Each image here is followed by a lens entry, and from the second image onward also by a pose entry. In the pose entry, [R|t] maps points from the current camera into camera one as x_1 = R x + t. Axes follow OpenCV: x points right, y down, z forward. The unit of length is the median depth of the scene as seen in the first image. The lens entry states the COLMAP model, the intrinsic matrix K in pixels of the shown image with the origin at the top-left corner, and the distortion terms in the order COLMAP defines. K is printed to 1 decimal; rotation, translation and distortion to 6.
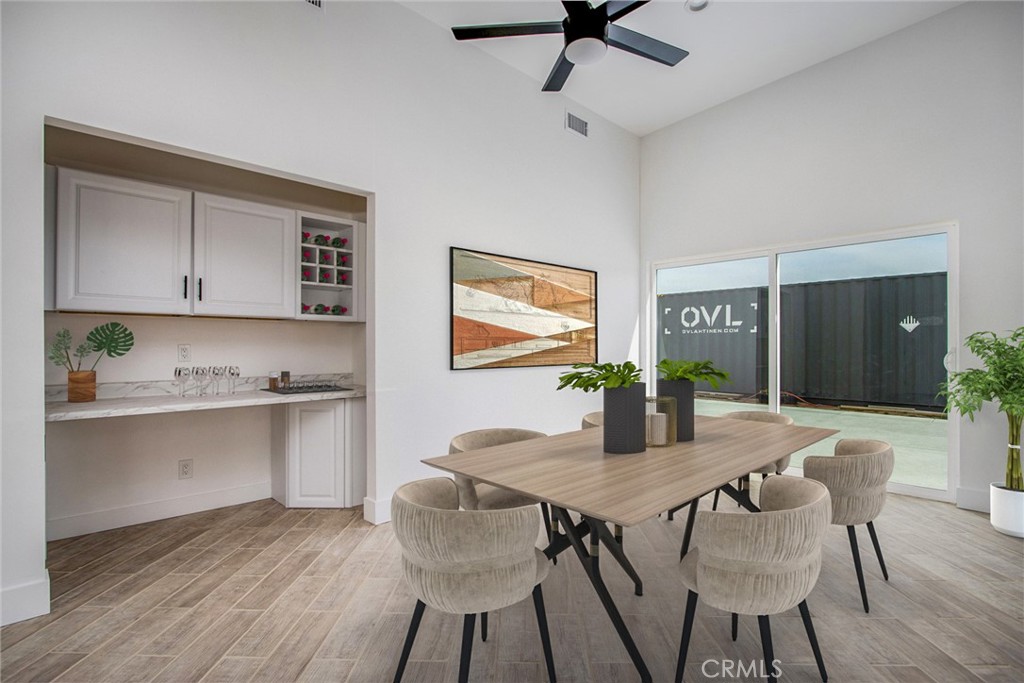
lens RADIAL K [[486.9, 0, 512.0], [0, 486.9, 341.5], [0, 0, 1]] dist [-0.012391, 0.000367]
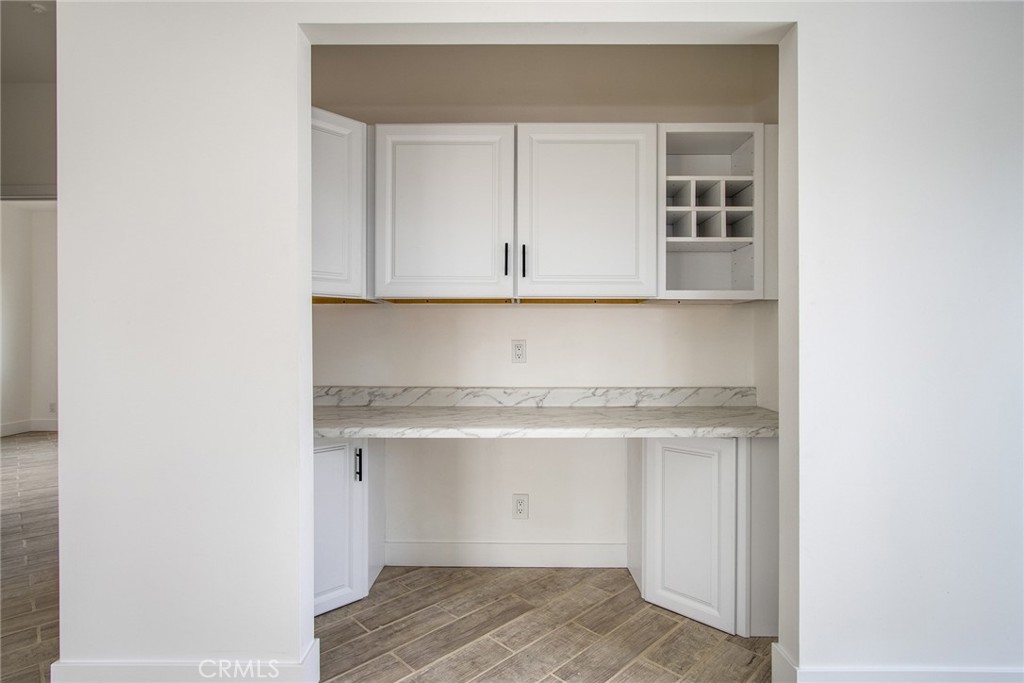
lens RADIAL K [[517.0, 0, 518.3], [0, 517.0, 342.4], [0, 0, 1]] dist [-0.014404, -0.000117]
pose [[0.724693, 0.002498, -0.689068, -0.127575], [0.003138, 0.999971, 0.006925, 0.004317], [0.689065, -0.007181, 0.724664, 0.426954]]
